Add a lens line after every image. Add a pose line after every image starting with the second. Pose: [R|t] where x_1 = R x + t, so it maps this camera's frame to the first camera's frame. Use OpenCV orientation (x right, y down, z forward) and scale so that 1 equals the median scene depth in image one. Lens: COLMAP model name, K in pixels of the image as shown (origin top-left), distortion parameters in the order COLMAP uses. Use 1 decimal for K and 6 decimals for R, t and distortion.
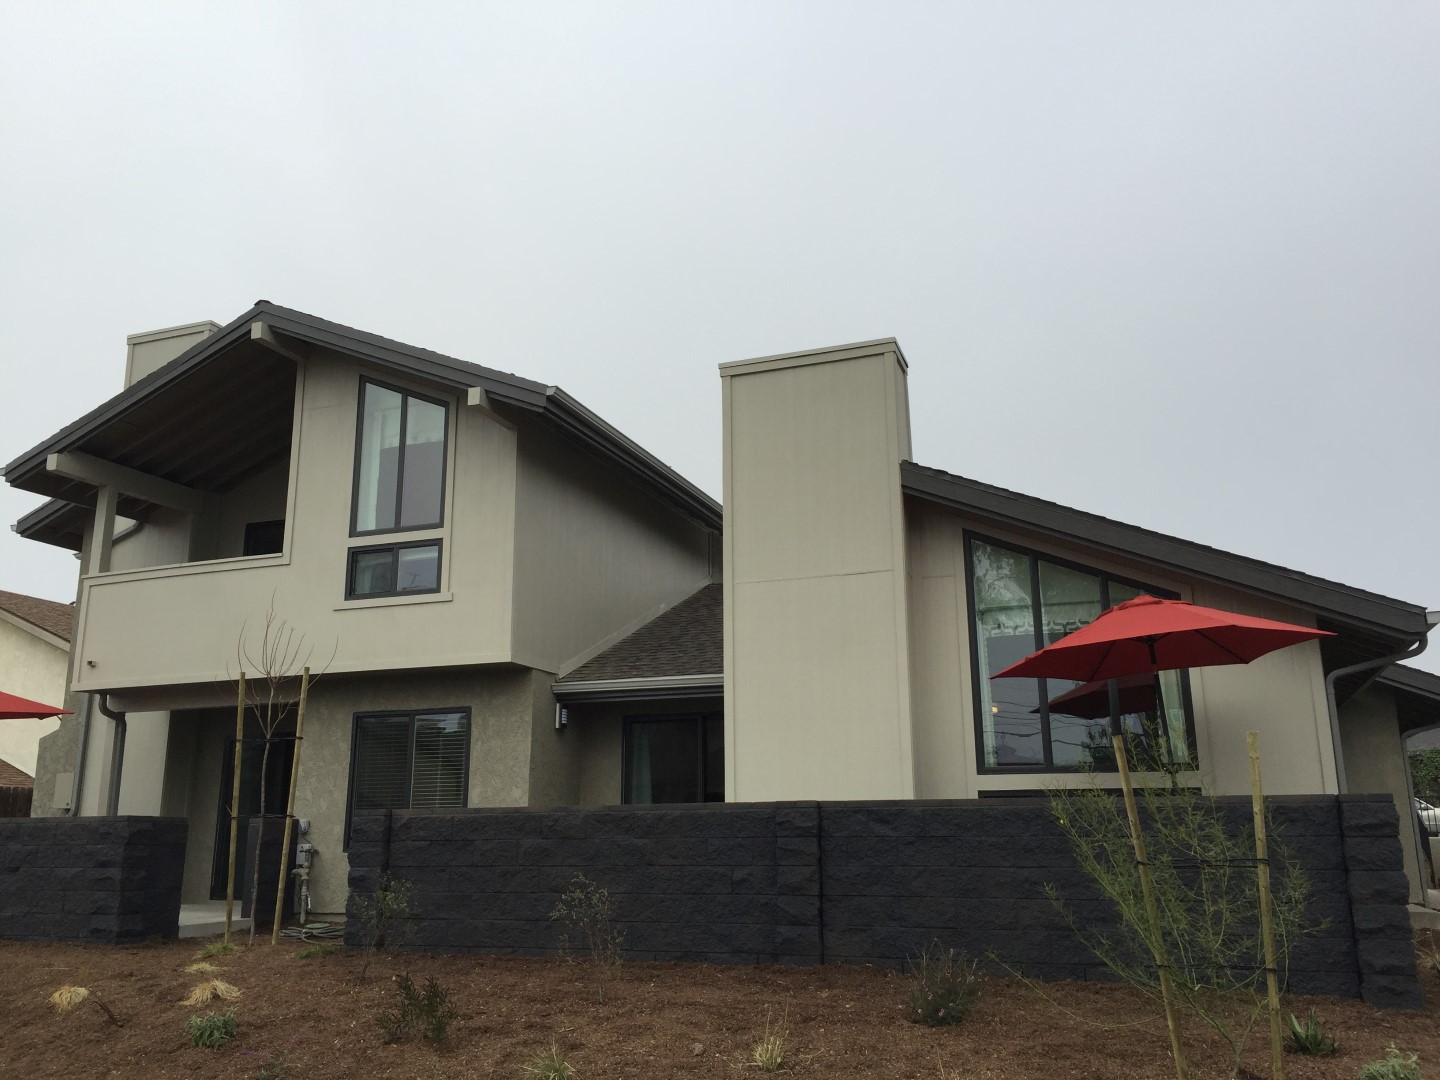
lens RADIAL K [[1218.9, 0, 720.0], [0, 1218.9, 540.0], [0, 0, 1]] dist [0.032635, 0.000519]
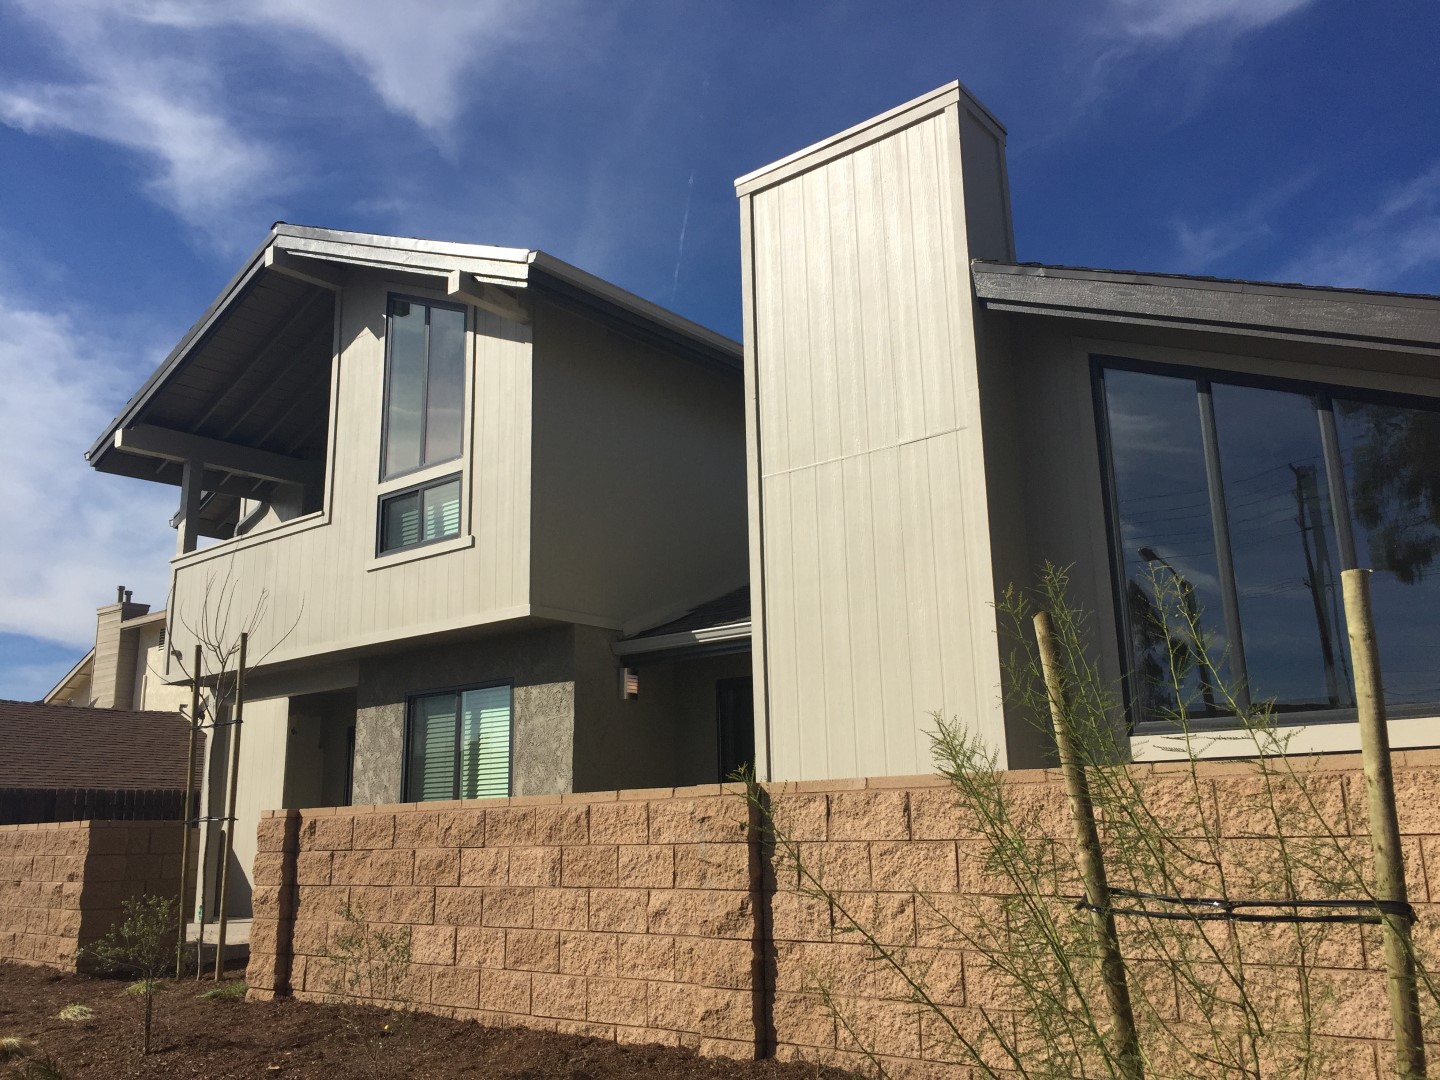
lens RADIAL K [[1218.9, 0, 720.0], [0, 1218.9, 540.0], [0, 0, 1]] dist [0.032635, 0.000519]
pose [[0.947142, -0.086270, -0.308997, 0.175411], [0.088365, 0.996062, -0.007237, 0.063626], [0.308405, -0.020450, 0.951035, 0.278232]]
